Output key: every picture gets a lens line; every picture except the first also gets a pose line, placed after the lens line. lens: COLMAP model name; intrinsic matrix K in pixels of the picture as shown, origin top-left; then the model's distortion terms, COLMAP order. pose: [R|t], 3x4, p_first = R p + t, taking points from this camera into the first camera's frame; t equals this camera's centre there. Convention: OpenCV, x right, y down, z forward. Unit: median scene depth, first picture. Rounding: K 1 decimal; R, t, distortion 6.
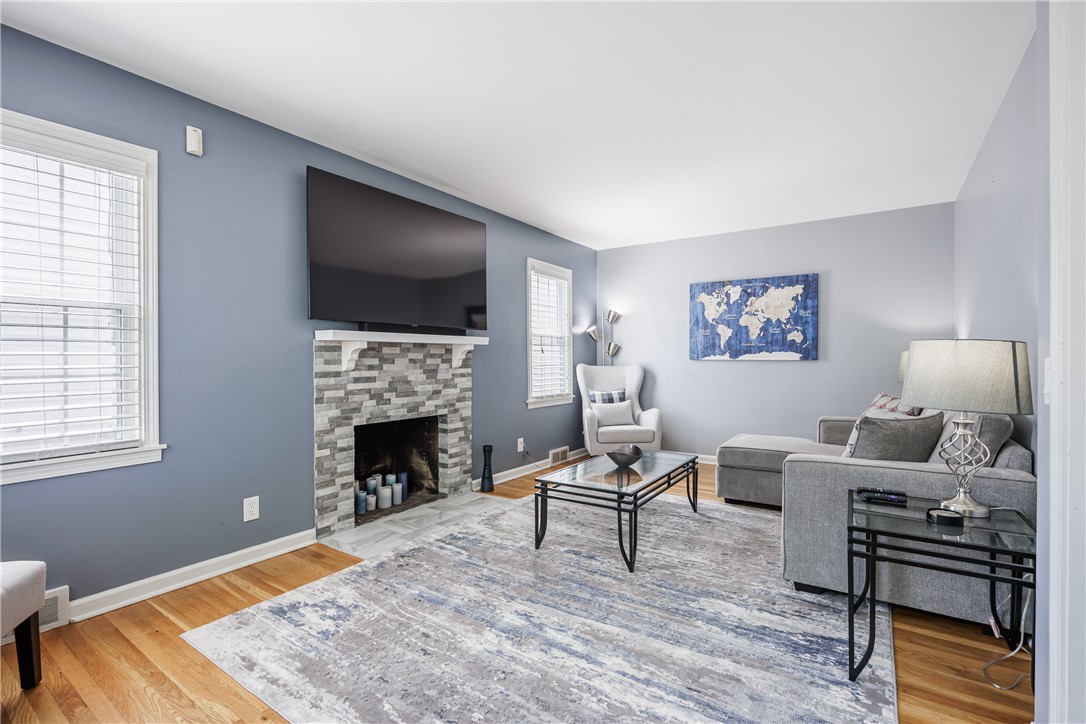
lens RADIAL K [[492.2, 0, 544.6], [0, 492.2, 360.6], [0, 0, 1]] dist [-0.008200, 0.000516]
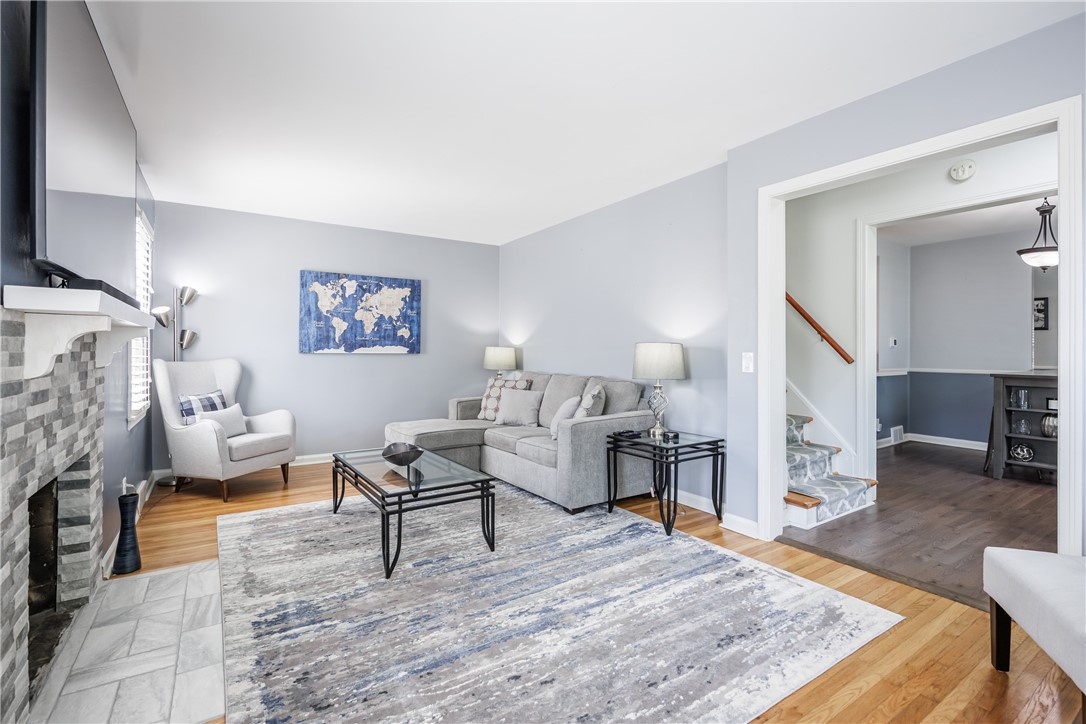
lens RADIAL K [[497.7, 0, 542.3], [0, 497.7, 350.0], [0, 0, 1]] dist [-0.004596, -0.000096]
pose [[0.384294, 0.004821, 0.923198, -0.532154], [0.001952, 0.999980, -0.006034, -0.001935], [-0.923209, 0.004121, 0.384277, 0.323953]]
